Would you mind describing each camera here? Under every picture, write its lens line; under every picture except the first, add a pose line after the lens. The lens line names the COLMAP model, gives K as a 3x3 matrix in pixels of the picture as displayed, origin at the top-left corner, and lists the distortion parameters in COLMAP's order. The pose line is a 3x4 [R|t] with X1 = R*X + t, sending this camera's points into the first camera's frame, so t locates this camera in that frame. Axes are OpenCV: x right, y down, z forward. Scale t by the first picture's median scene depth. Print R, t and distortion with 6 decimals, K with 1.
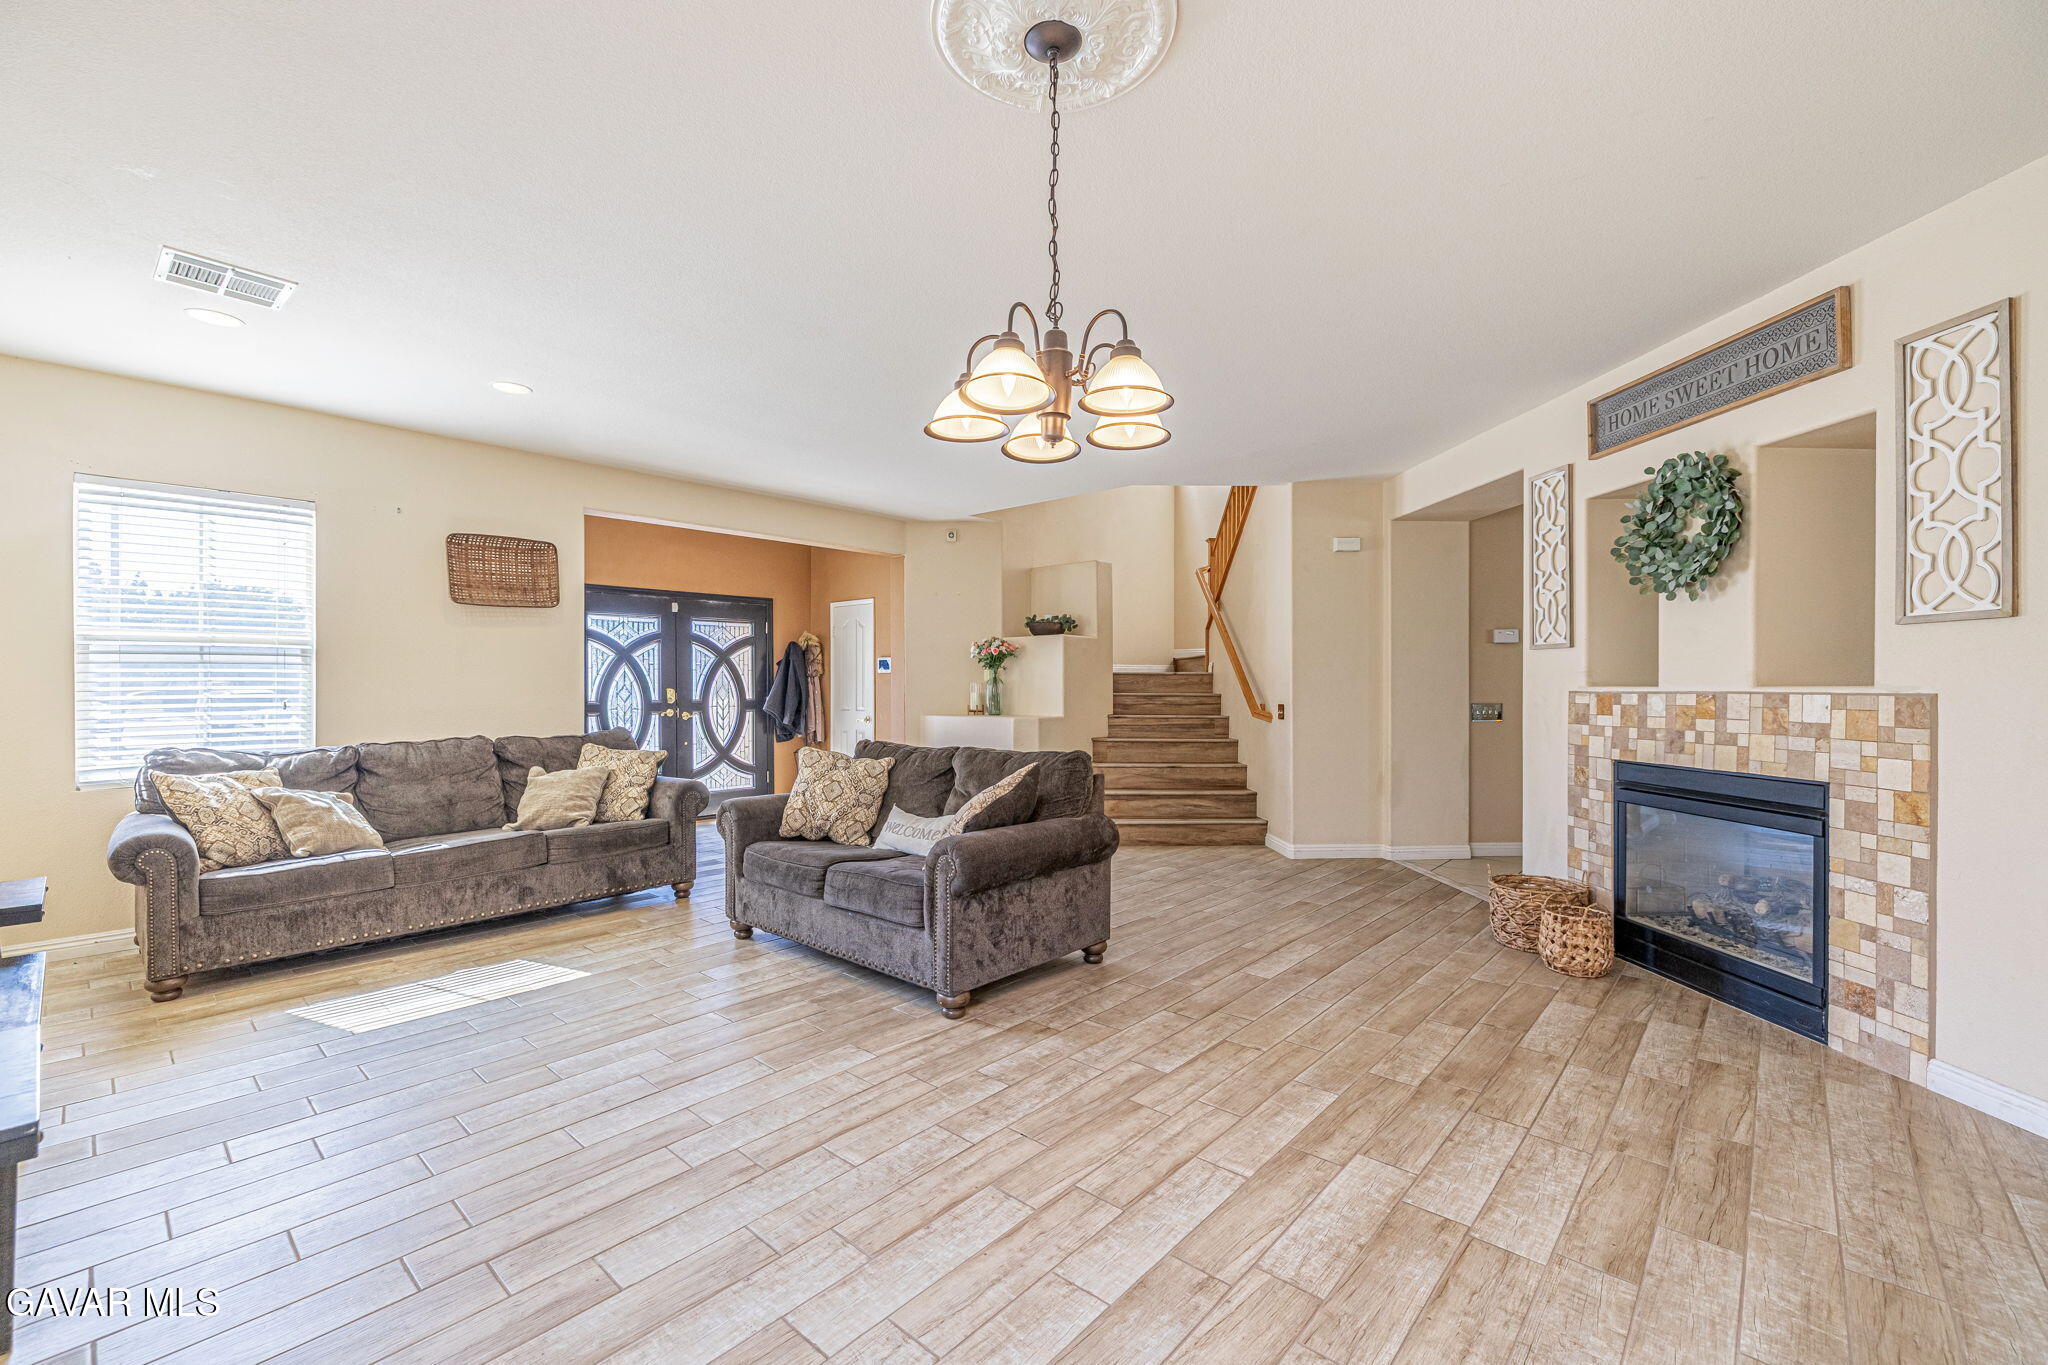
lens RADIAL K [[851.1, 0, 1024.0], [0, 851.1, 682.5], [0, 0, 1]] dist [0.000704, 0.000069]
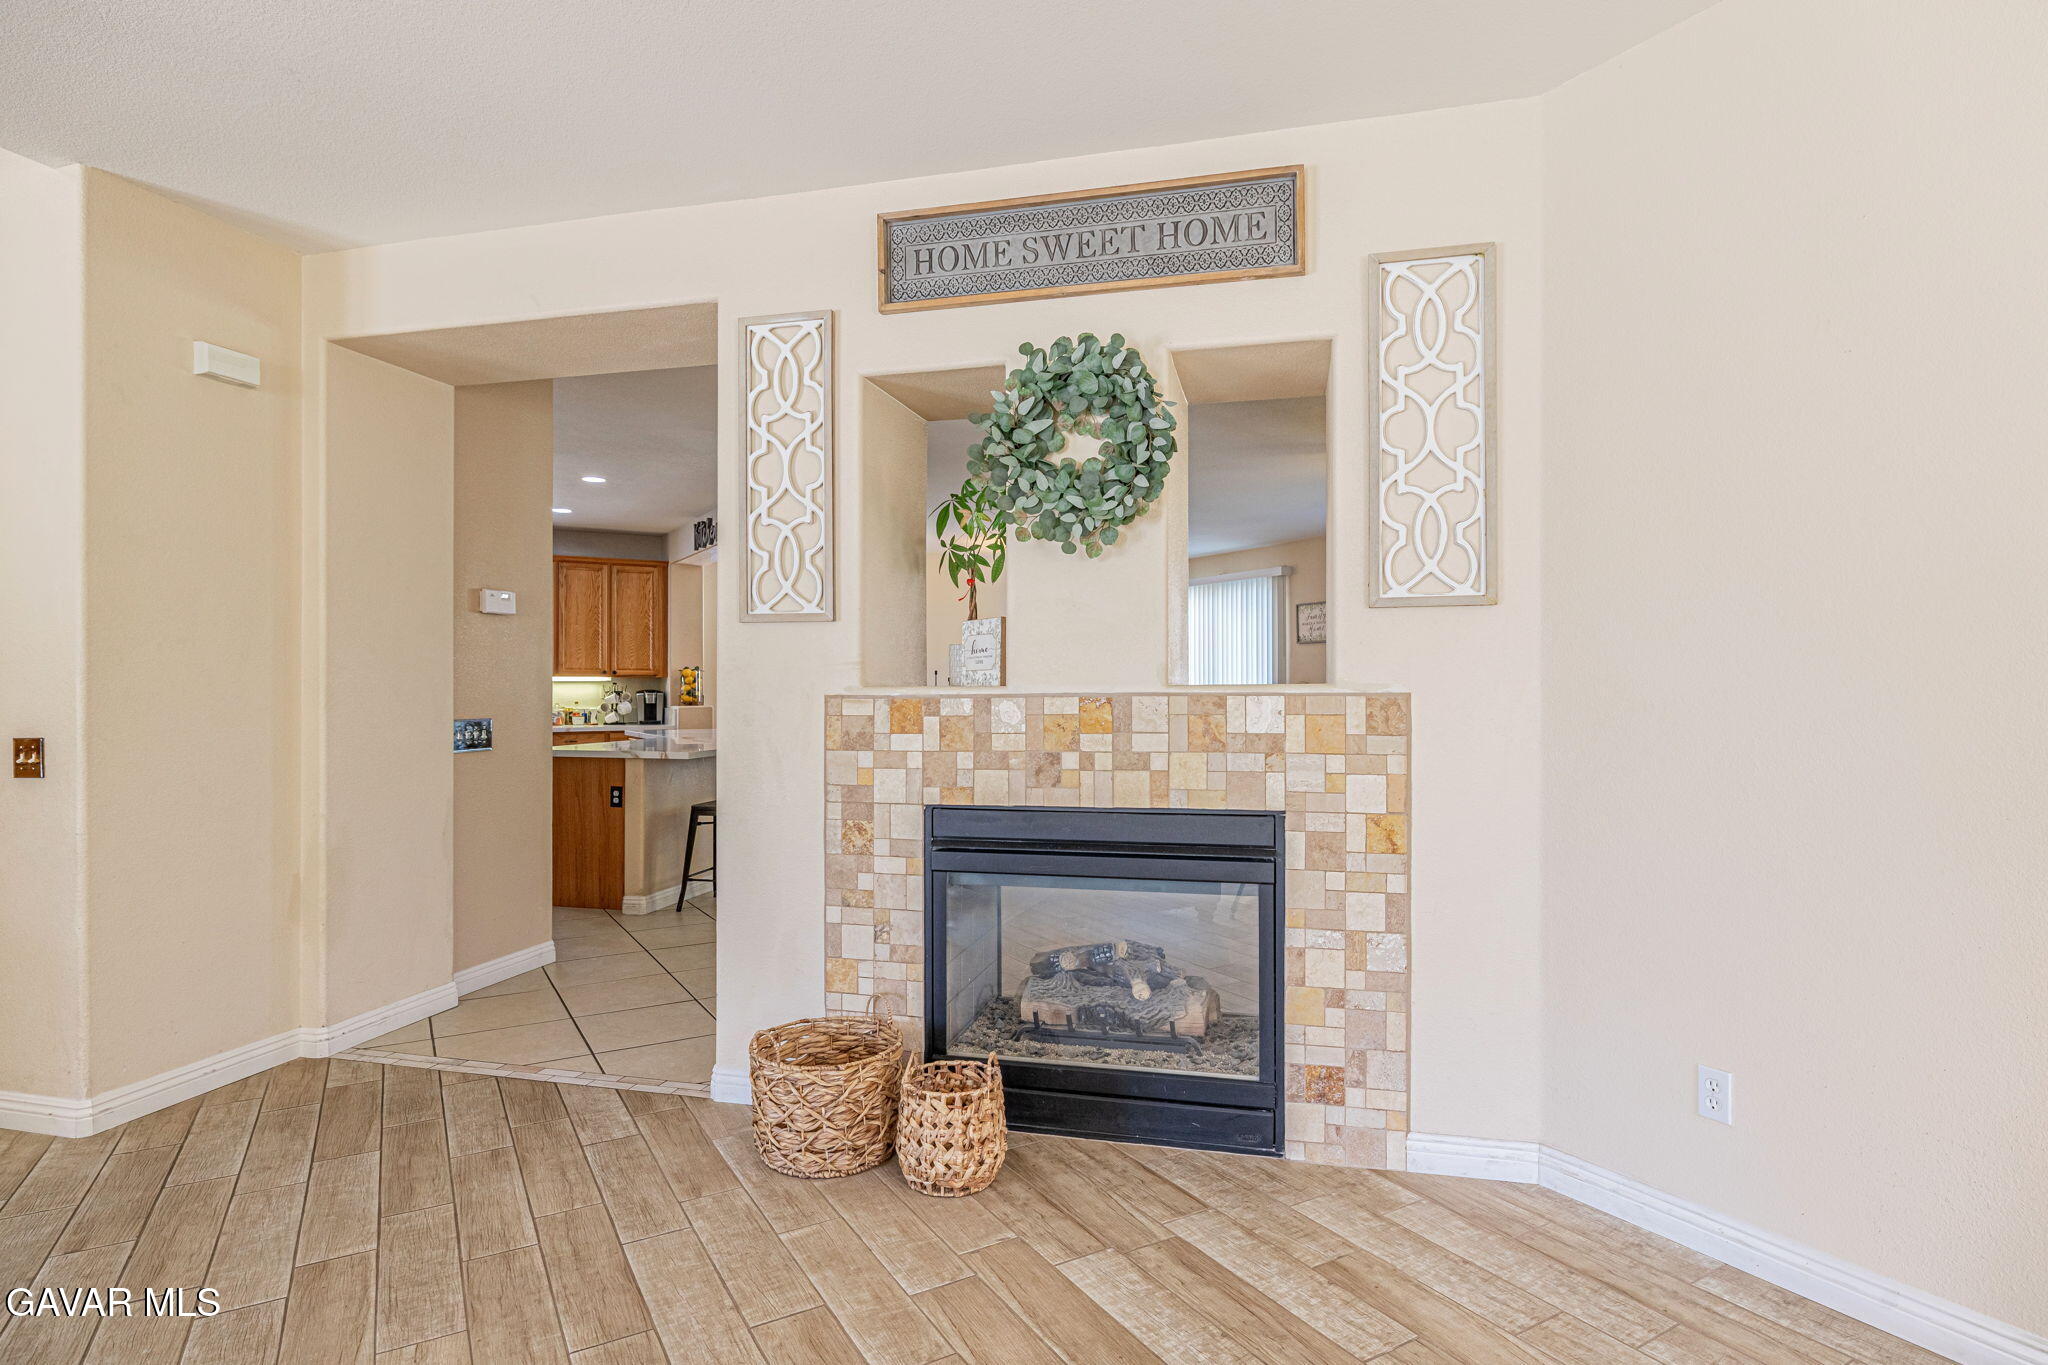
lens RADIAL K [[1076.7, 0, 1018.6], [0, 1076.7, 681.6], [0, 0, 1]] dist [-0.002013, -0.000013]
pose [[0.305354, 0.002175, 0.952236, -0.038164], [0.001055, 0.999996, -0.002622, 0.003593], [-0.952238, 0.001806, 0.305351, 0.822068]]
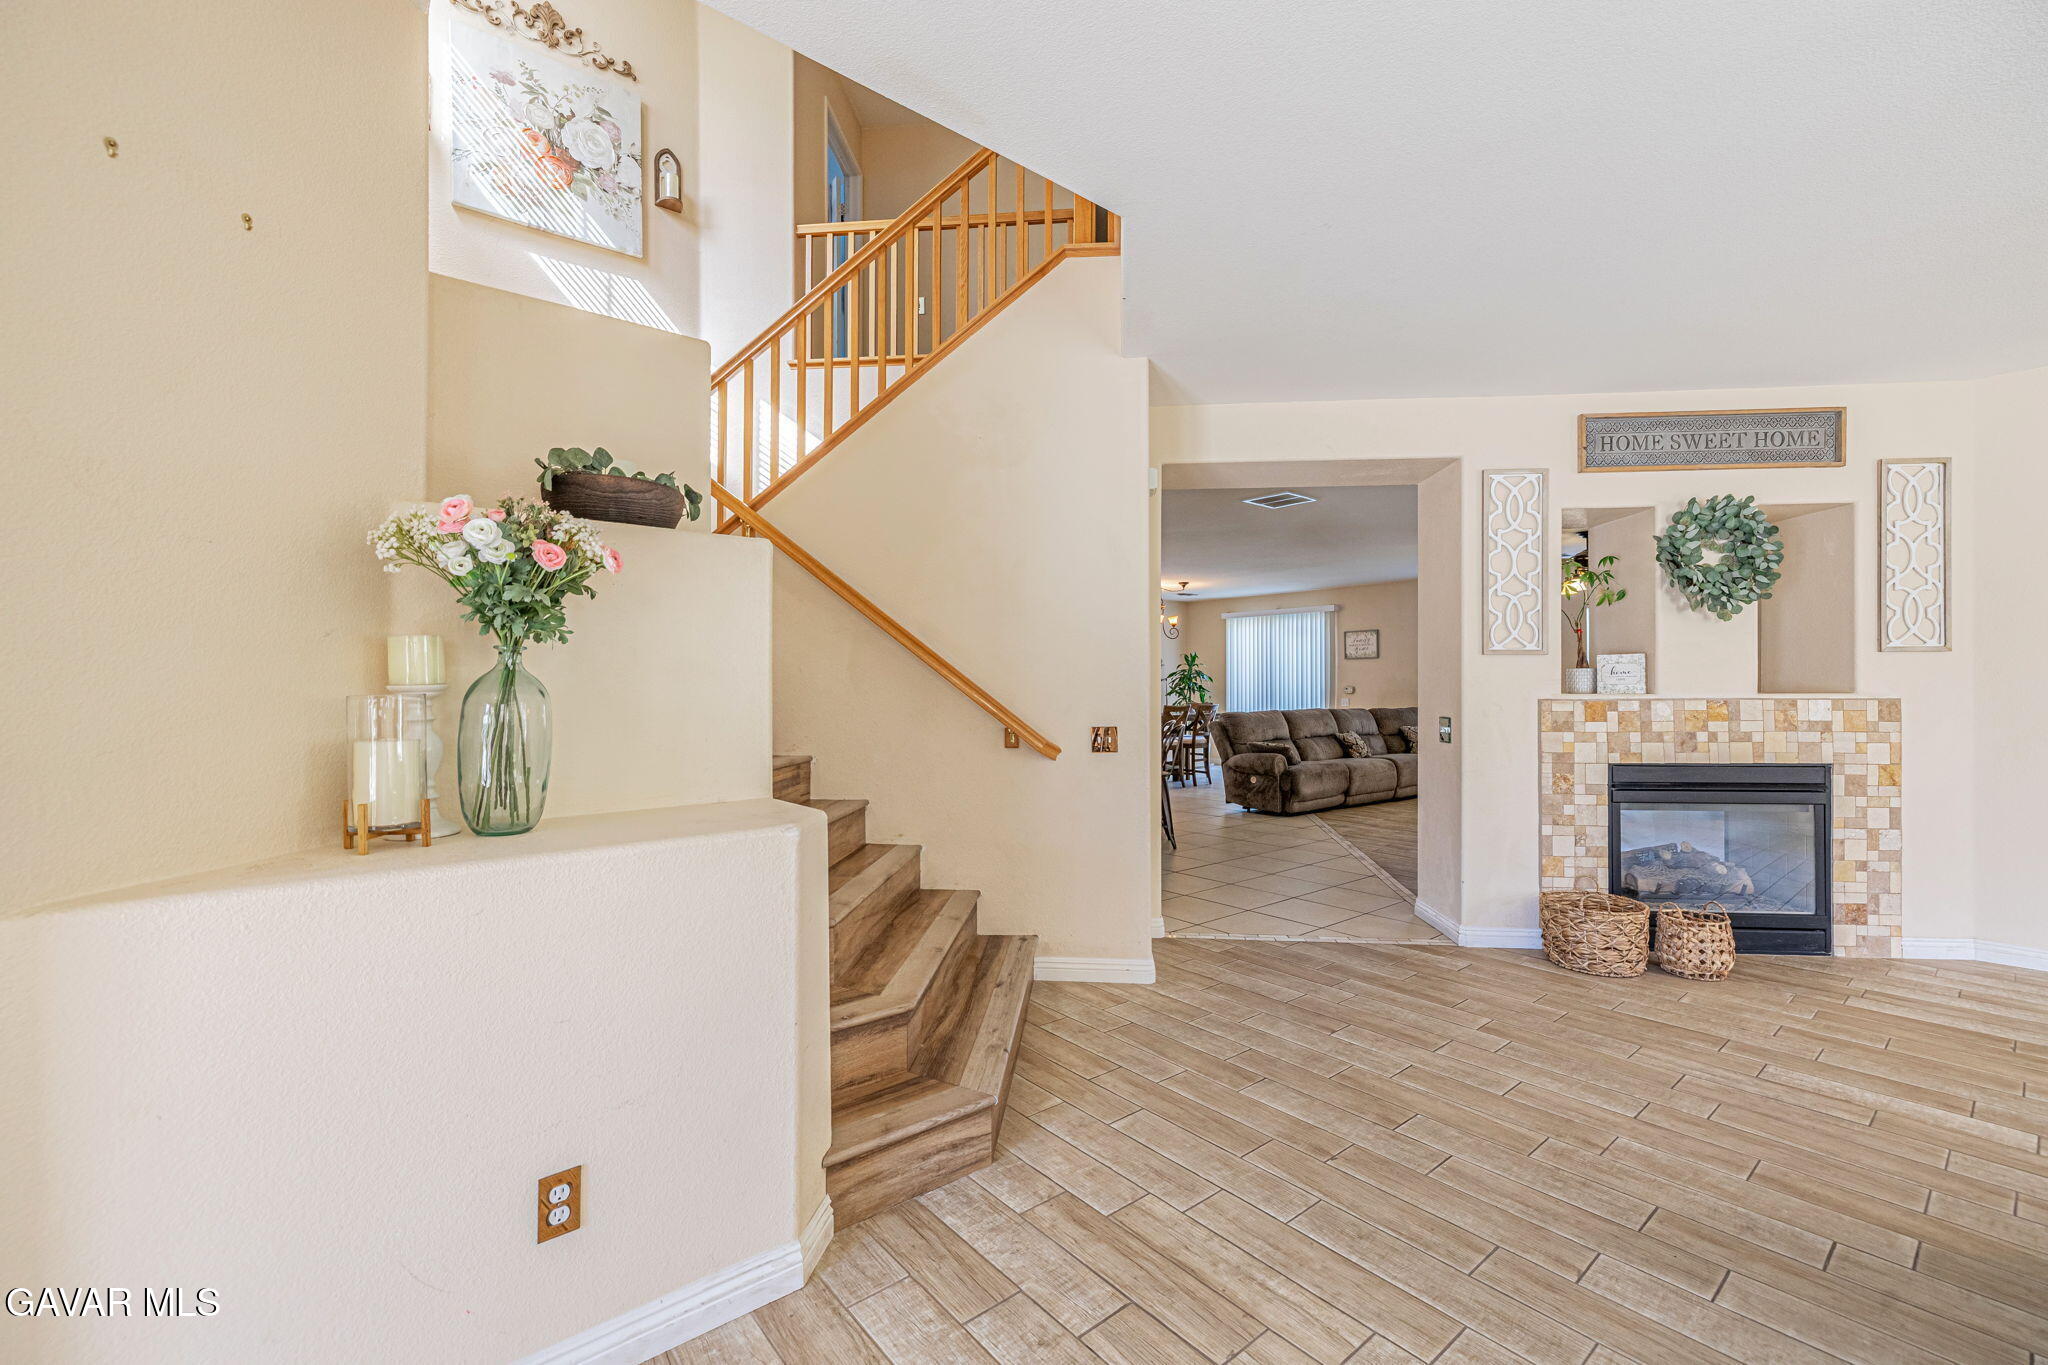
lens RADIAL K [[851.1, 0, 1024.0], [0, 851.1, 682.5], [0, 0, 1]] dist [0.000704, 0.000069]
pose [[0.151116, 0.004499, 0.988506, -0.538574], [-0.002212, 0.999989, -0.004213, -0.004257], [-0.988514, -0.001550, 0.151124, 1.835504]]
